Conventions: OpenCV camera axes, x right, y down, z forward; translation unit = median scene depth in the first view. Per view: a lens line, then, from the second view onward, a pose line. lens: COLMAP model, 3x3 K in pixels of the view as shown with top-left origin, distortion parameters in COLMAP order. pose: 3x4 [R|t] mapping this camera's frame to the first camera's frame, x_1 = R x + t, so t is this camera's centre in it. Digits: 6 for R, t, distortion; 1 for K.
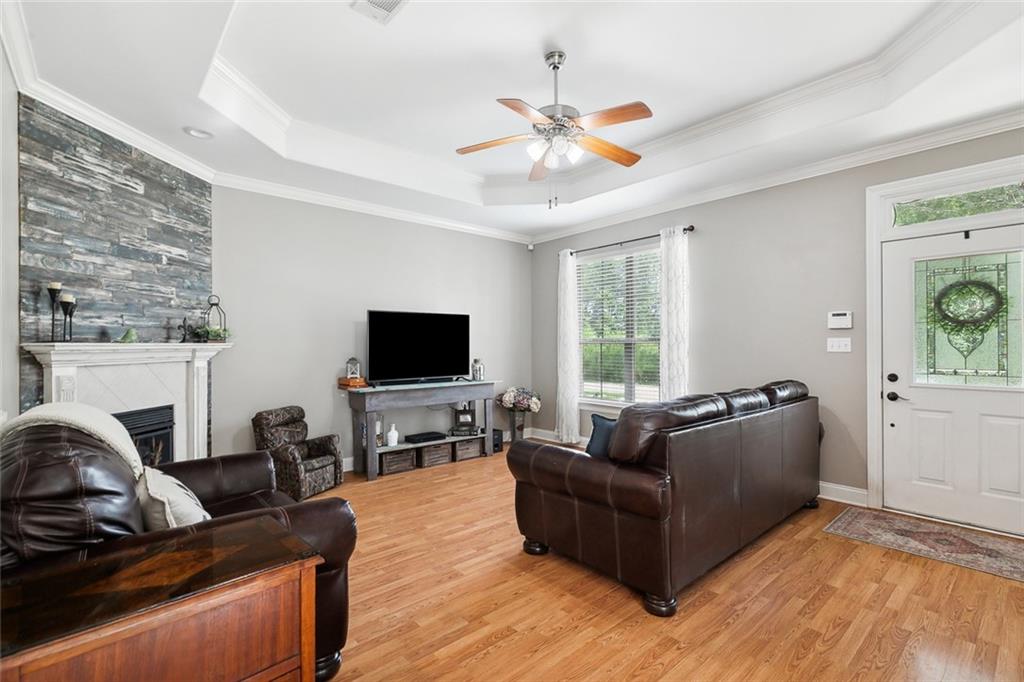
lens RADIAL K [[469.8, 0, 513.2], [0, 469.8, 341.1], [0, 0, 1]] dist [0.000845, 0.000232]
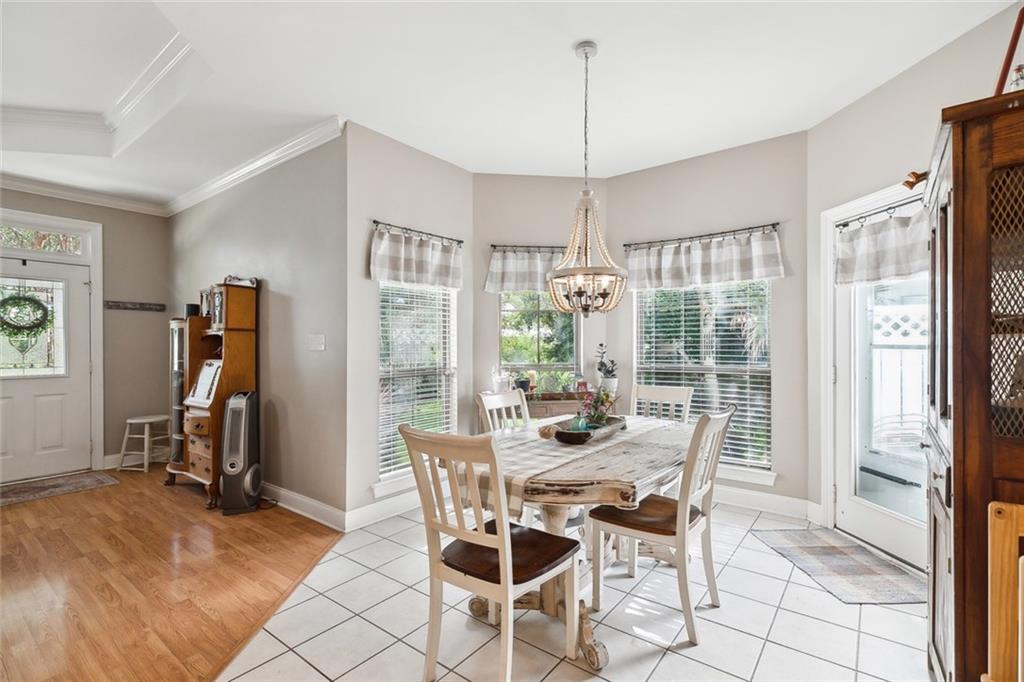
lens RADIAL K [[469.8, 0, 512.8], [0, 469.8, 342.7], [0, 0, 1]] dist [0.000845, 0.000232]
pose [[-0.182213, 0.003284, 0.983254, -0.607038], [0.000221, 0.999995, -0.003299, 0.006103], [-0.983259, -0.000384, -0.182213, -0.120533]]
